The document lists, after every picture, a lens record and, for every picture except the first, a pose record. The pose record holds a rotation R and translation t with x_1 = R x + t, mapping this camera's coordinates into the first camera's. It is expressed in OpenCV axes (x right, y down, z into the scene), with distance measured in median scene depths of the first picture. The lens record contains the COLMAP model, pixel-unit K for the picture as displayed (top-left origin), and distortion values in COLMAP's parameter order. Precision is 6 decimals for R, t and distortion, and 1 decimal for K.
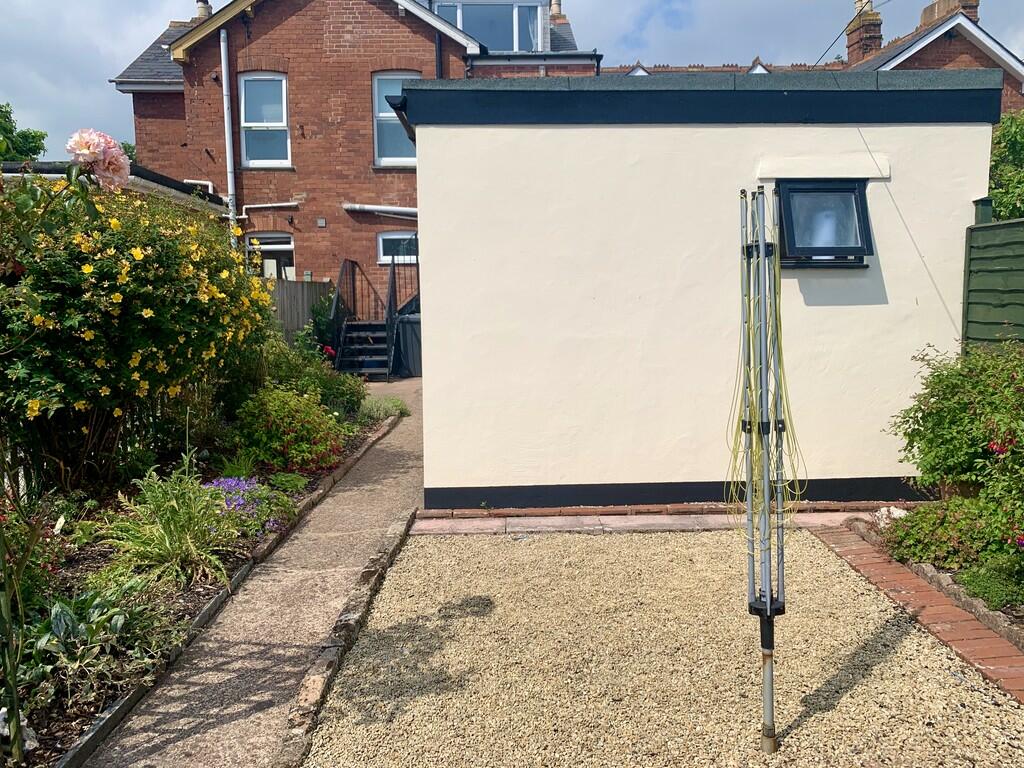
lens RADIAL K [[785.8, 0, 512.0], [0, 785.8, 384.0], [0, 0, 1]] dist [-0.001487, -0.004303]
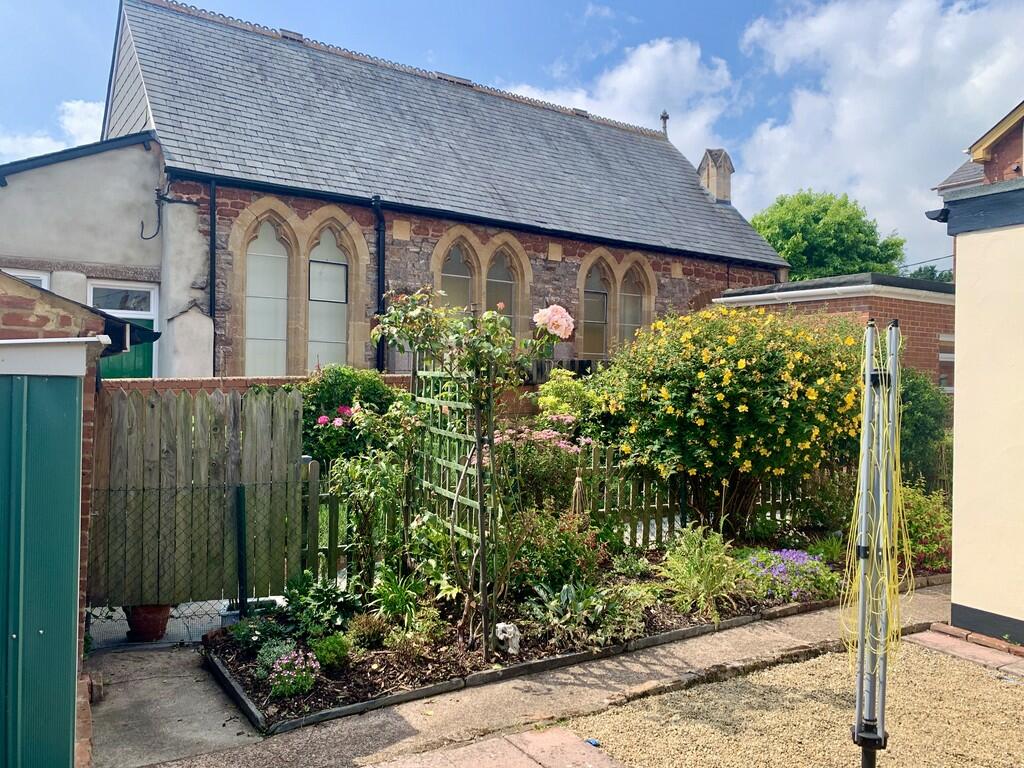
lens RADIAL K [[765.7, 0, 512.0], [0, 765.7, 384.0], [0, 0, 1]] dist [0.043840, 0.002440]
pose [[0.497240, 0.016097, -0.867464, 0.467034], [-0.112595, 0.992570, -0.046122, -0.029200], [0.860276, 0.120605, 0.495358, 0.037823]]
